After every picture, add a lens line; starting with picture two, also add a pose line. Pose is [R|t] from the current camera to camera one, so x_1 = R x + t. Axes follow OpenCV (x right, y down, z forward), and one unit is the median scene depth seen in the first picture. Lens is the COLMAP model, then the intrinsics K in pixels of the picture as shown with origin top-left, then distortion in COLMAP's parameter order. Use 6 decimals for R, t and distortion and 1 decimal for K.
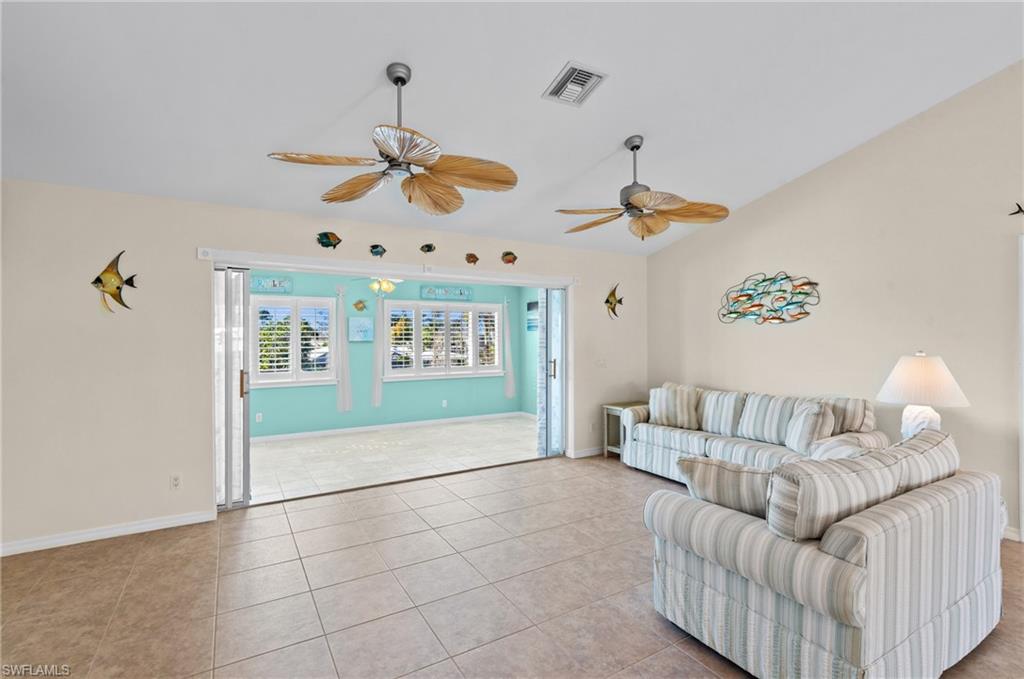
lens RADIAL K [[463.1, 0, 501.5], [0, 463.1, 346.1], [0, 0, 1]] dist [-0.008033, 0.003898]
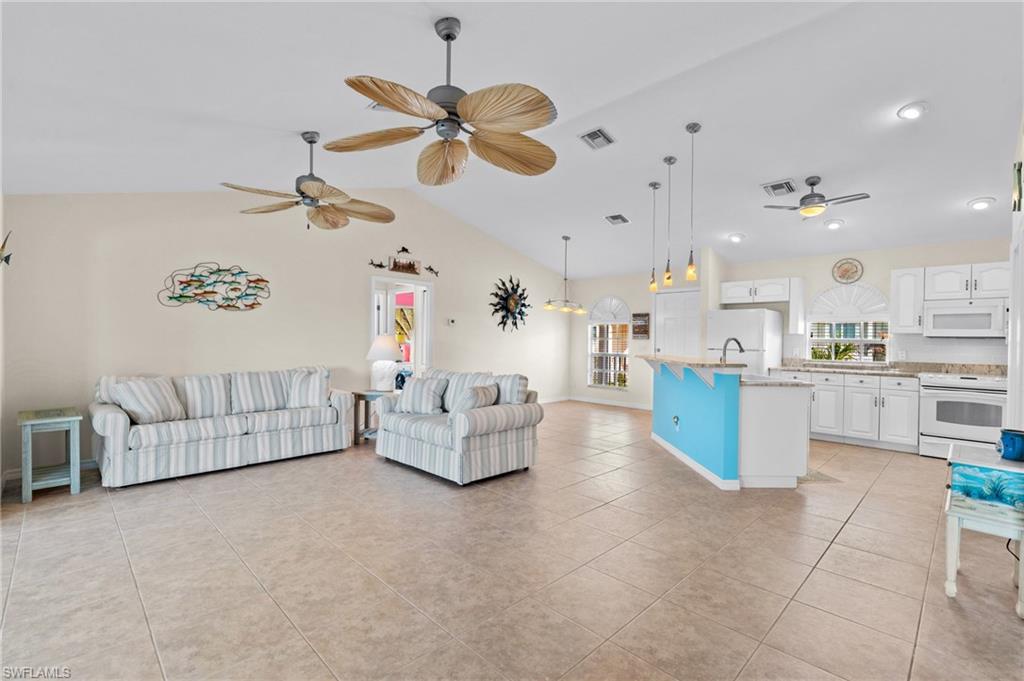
lens RADIAL K [[463.1, 0, 508.1], [0, 463.1, 337.9], [0, 0, 1]] dist [-0.008033, 0.003898]
pose [[-0.232554, -0.003252, 0.972578, -0.648521], [0.001712, 0.999991, 0.003753, 0.014515], [-0.972582, 0.002538, -0.232546, 0.591778]]
